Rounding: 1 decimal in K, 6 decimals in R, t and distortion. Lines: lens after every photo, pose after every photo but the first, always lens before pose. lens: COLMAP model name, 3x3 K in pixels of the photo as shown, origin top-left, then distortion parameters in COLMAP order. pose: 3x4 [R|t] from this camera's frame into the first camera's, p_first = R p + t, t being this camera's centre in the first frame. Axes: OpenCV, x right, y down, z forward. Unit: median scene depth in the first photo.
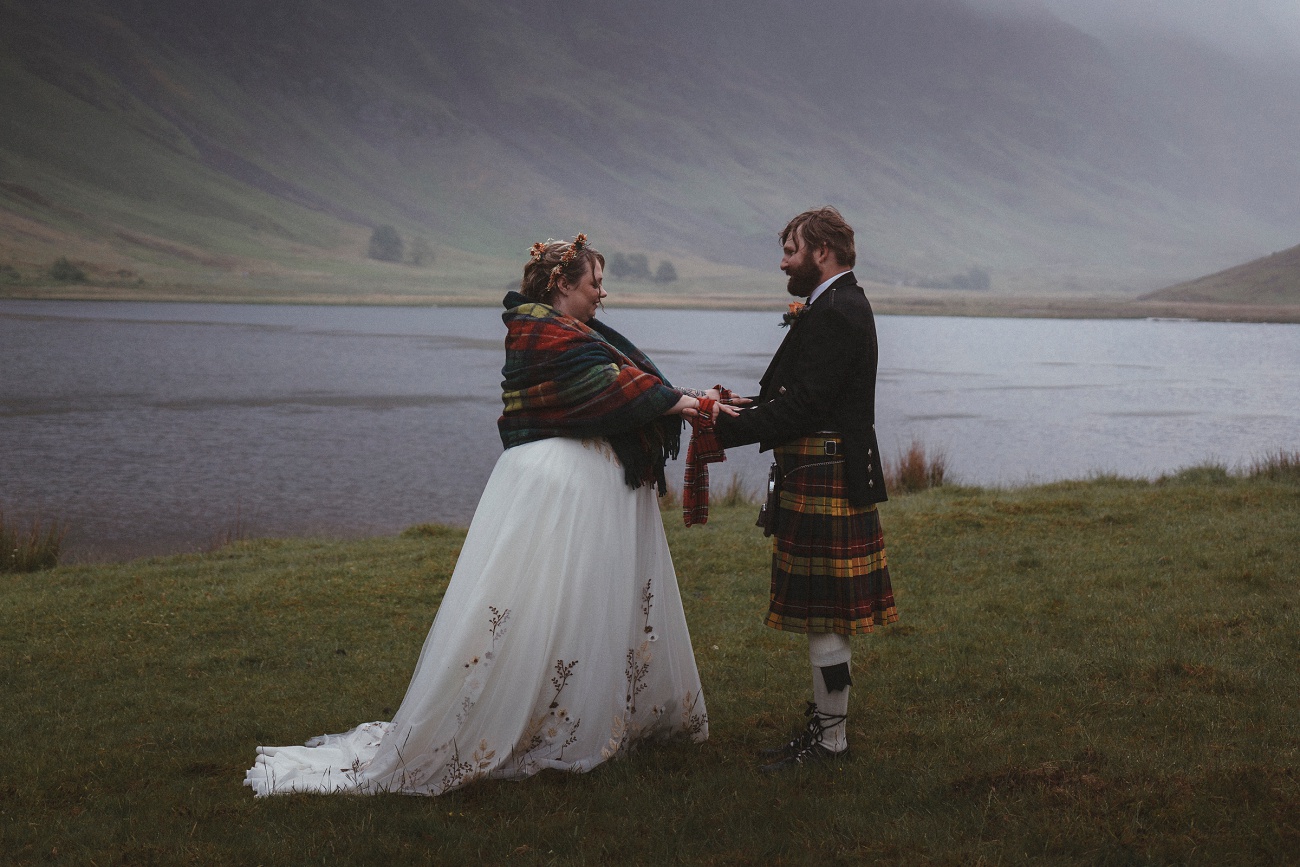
lens RADIAL K [[1796.6, 0, 650.0], [0, 1796.6, 433.5], [0, 0, 1]] dist [0.007673, 0.020457]
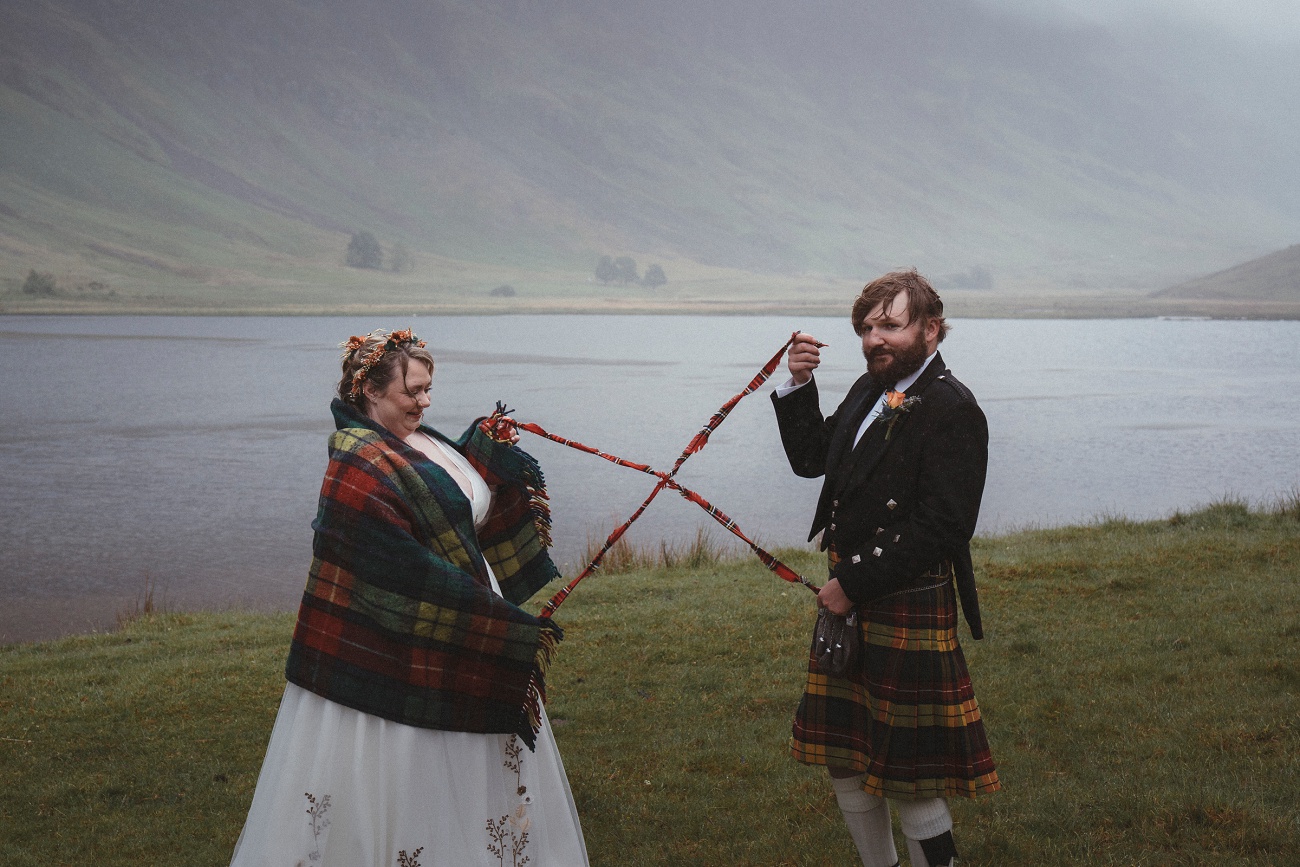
lens RADIAL K [[1768.1, 0, 650.0], [0, 1768.1, 433.5], [0, 0, 1]] dist [0.007900, 0.031243]
pose [[0.999809, -0.016157, -0.010962, 0.036819], [0.016292, 0.999791, 0.012369, -0.041162], [0.010760, -0.012545, 0.999863, 0.129345]]
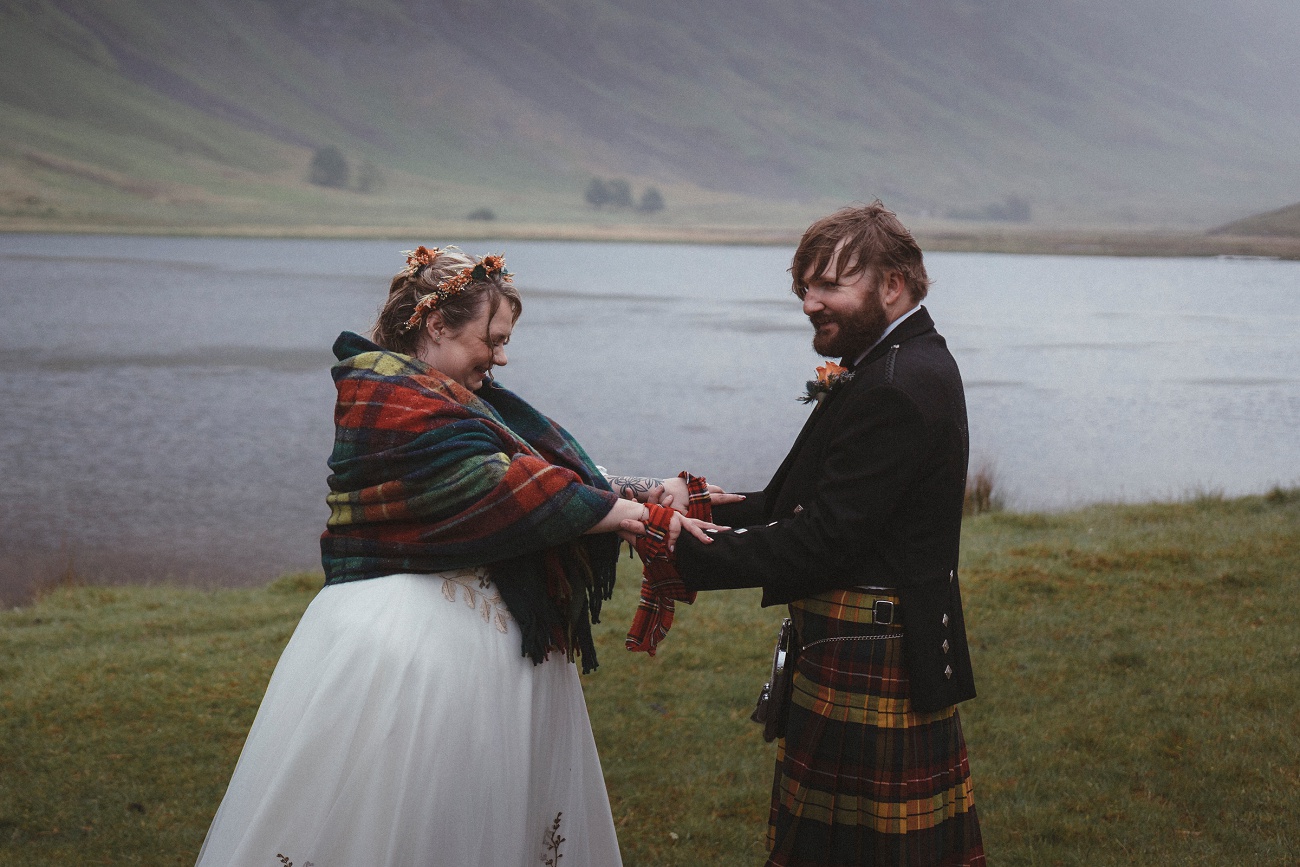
lens RADIAL K [[1871.9, 0, 594.2], [0, 1871.9, 431.7], [0, 0, 1]] dist [0.011094, 0.002261]
pose [[0.999548, 0.003833, -0.029807, 0.020610], [-0.002508, 0.999012, 0.044381, -0.045509], [0.029947, -0.044286, 0.998570, 0.237372]]
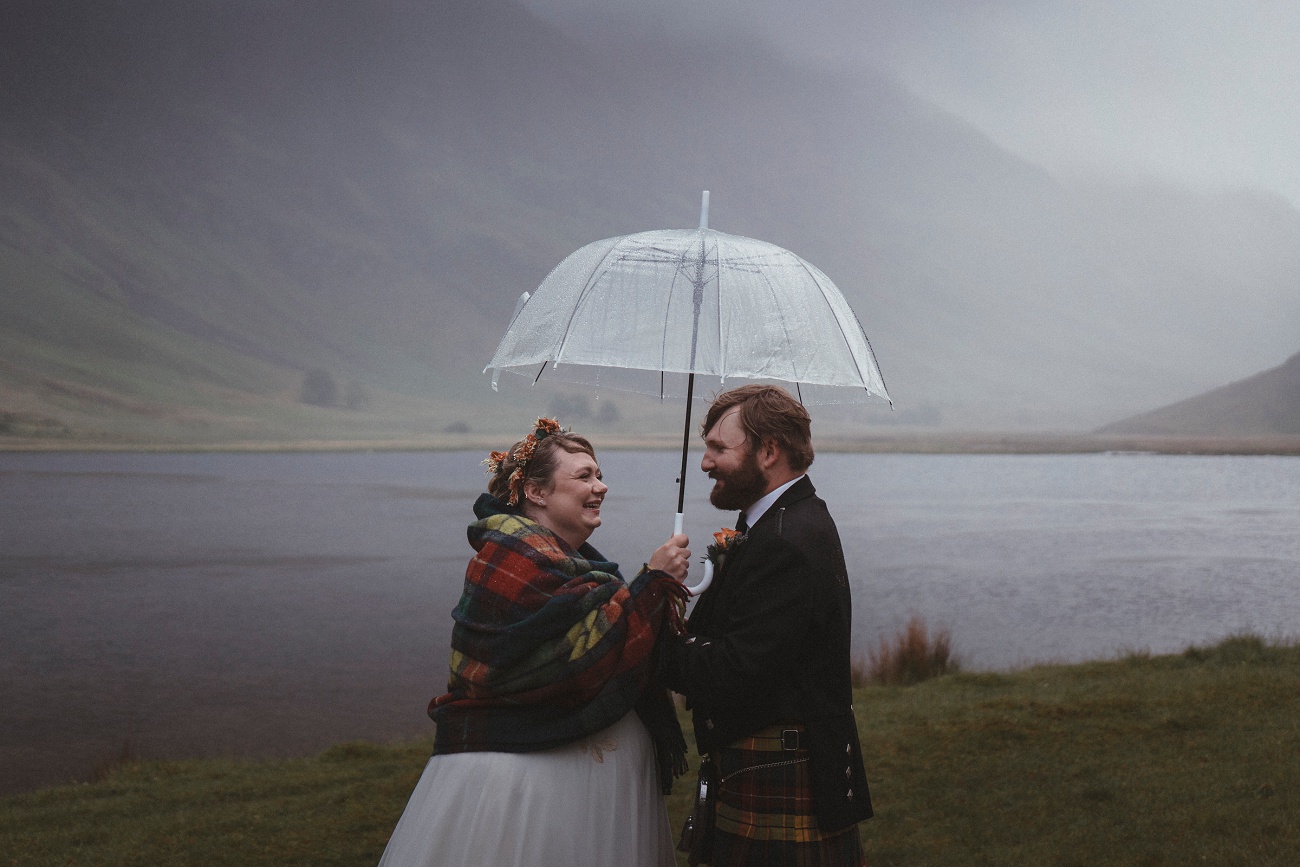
lens RADIAL K [[1682.9, 0, 619.0], [0, 1682.9, 435.2], [0, 0, 1]] dist [0.004007, 0.023715]
pose [[0.999558, -0.017727, 0.023864, -0.017616], [0.019297, 0.997548, -0.067275, -0.038481], [-0.022612, 0.067705, 0.997449, 0.218935]]
